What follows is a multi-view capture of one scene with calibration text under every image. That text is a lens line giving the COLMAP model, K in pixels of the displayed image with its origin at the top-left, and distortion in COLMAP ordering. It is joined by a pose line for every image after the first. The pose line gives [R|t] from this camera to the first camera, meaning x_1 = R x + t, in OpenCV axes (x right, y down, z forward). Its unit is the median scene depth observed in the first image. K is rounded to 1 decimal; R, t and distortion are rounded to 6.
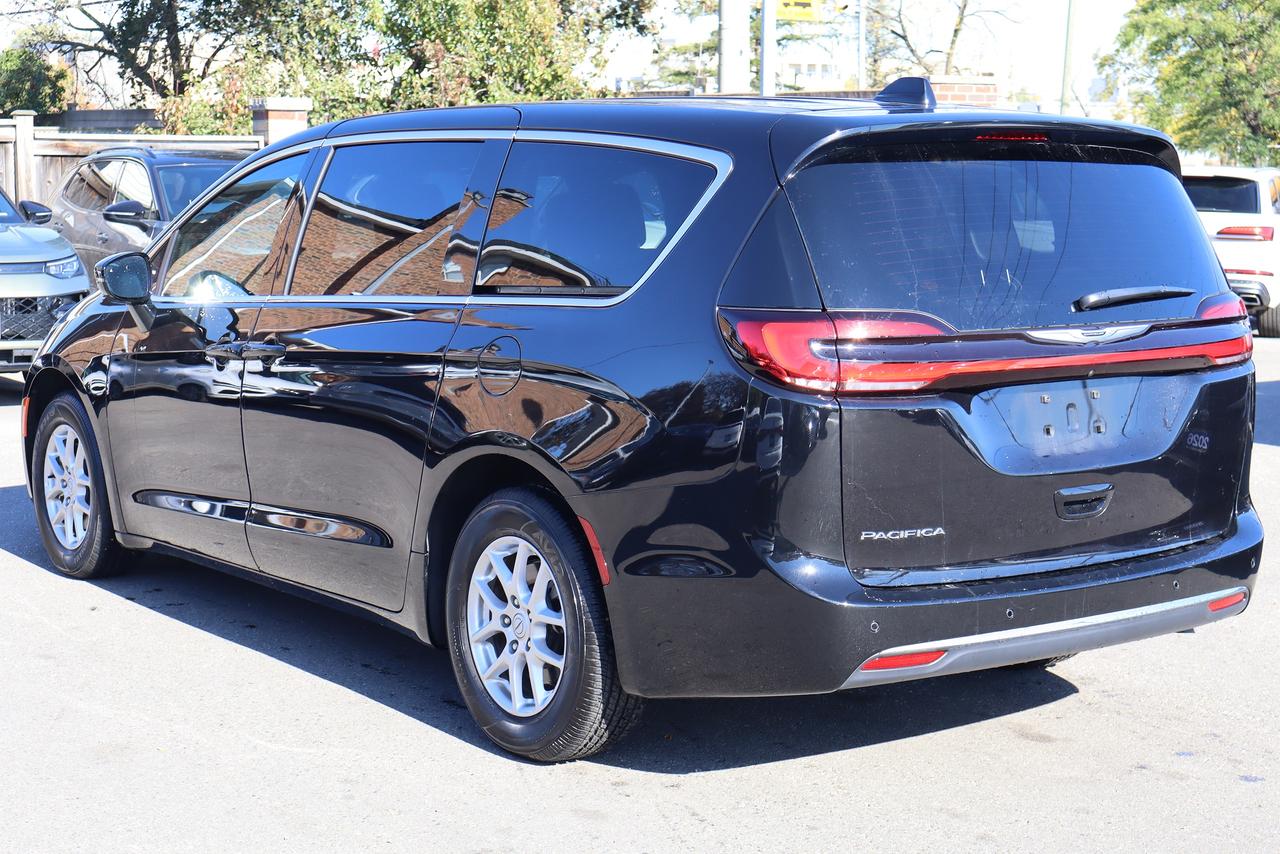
lens RADIAL K [[2218.5, 0, 640.0], [0, 2218.5, 427.0], [0, 0, 1]] dist [-0.601232, 7.789851]
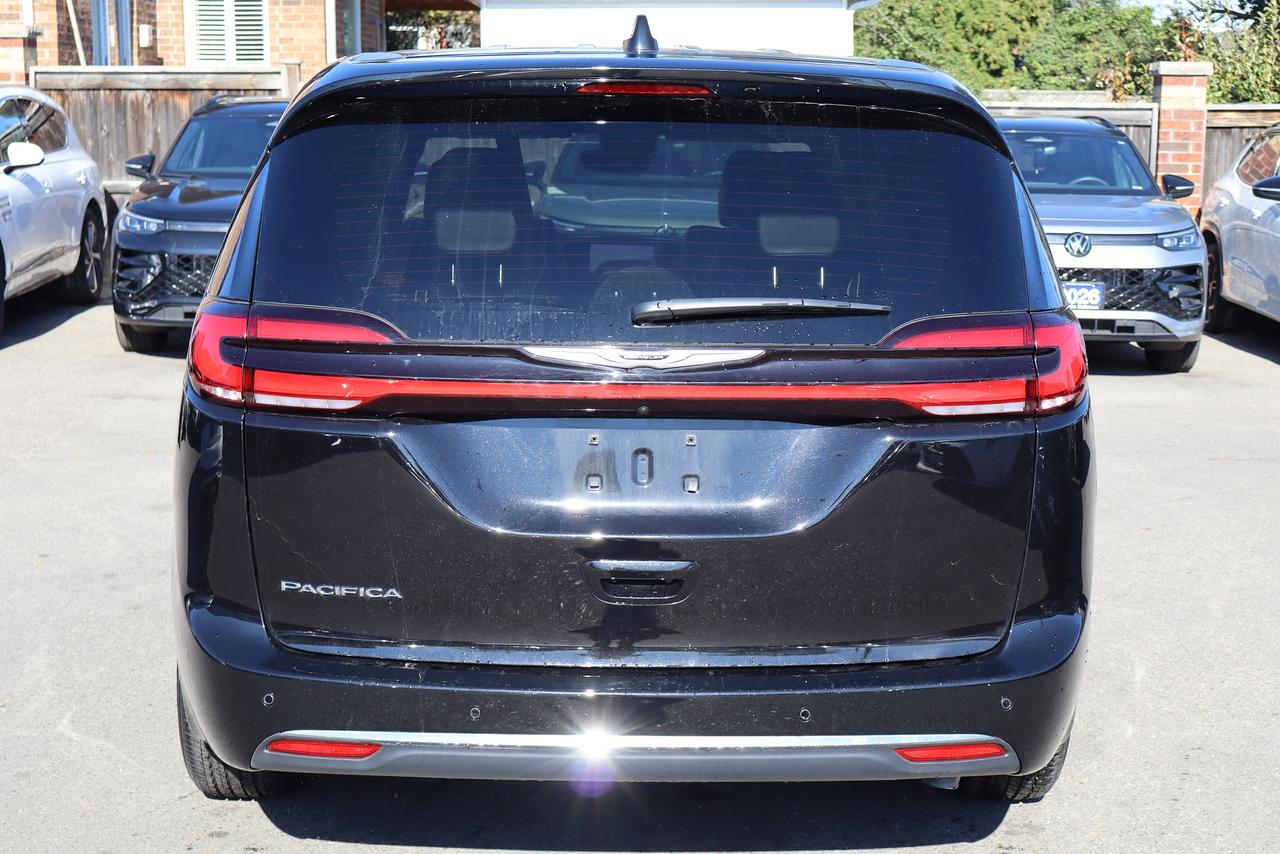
lens RADIAL K [[2200.7, 0, 640.0], [0, 2200.7, 427.0], [0, 0, 1]] dist [-0.209248, 0.231601]
pose [[0.819202, 0.083629, -0.567374, 0.630814], [-0.075284, 0.996431, 0.038172, -0.047078], [0.568542, 0.011444, 0.822575, 0.396946]]
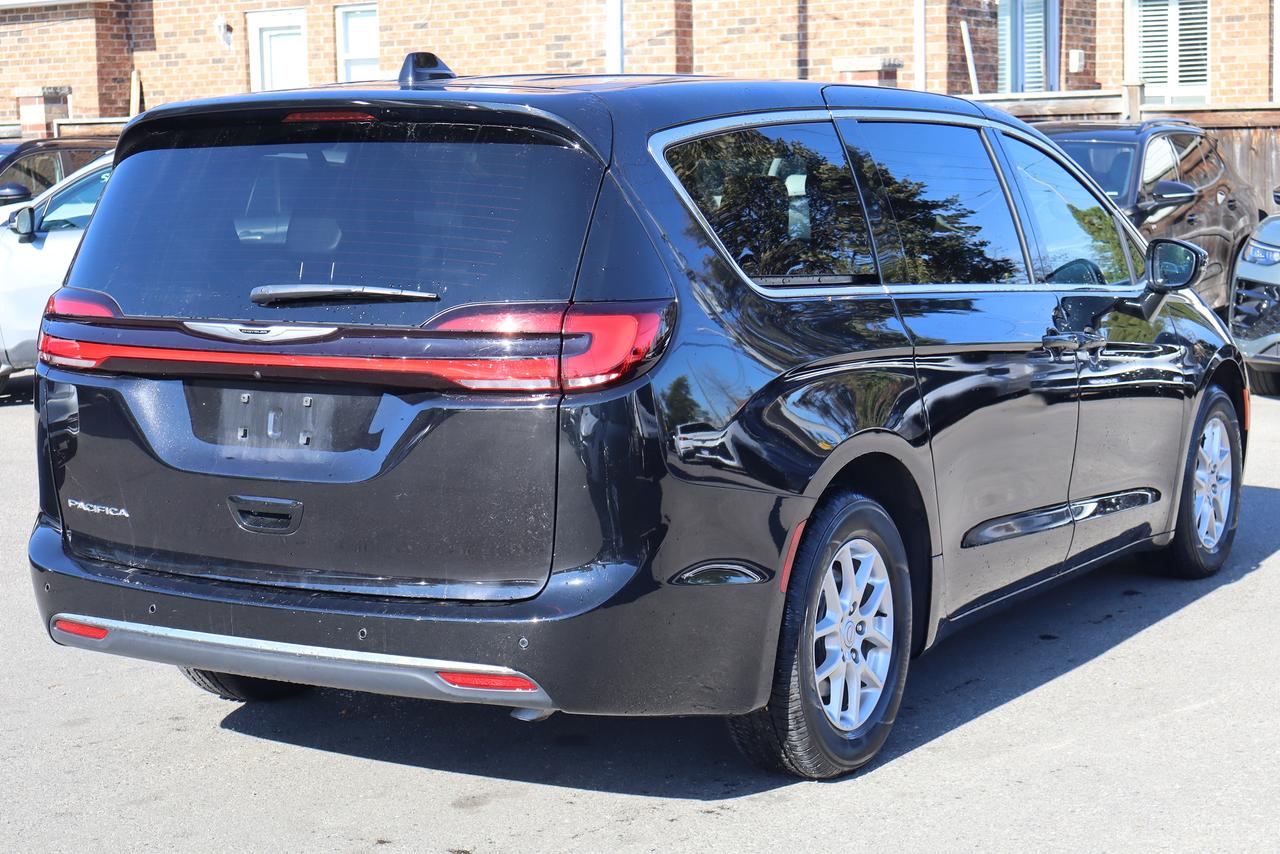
lens RADIAL K [[2329.3, 0, 640.0], [0, 2329.3, 427.0], [0, 0, 1]] dist [0.137476, -0.261175]
pose [[0.356535, 0.094661, -0.929474, 1.193017], [-0.091259, 0.993625, 0.066188, -0.083205], [0.929814, 0.061225, 0.362901, 0.807322]]
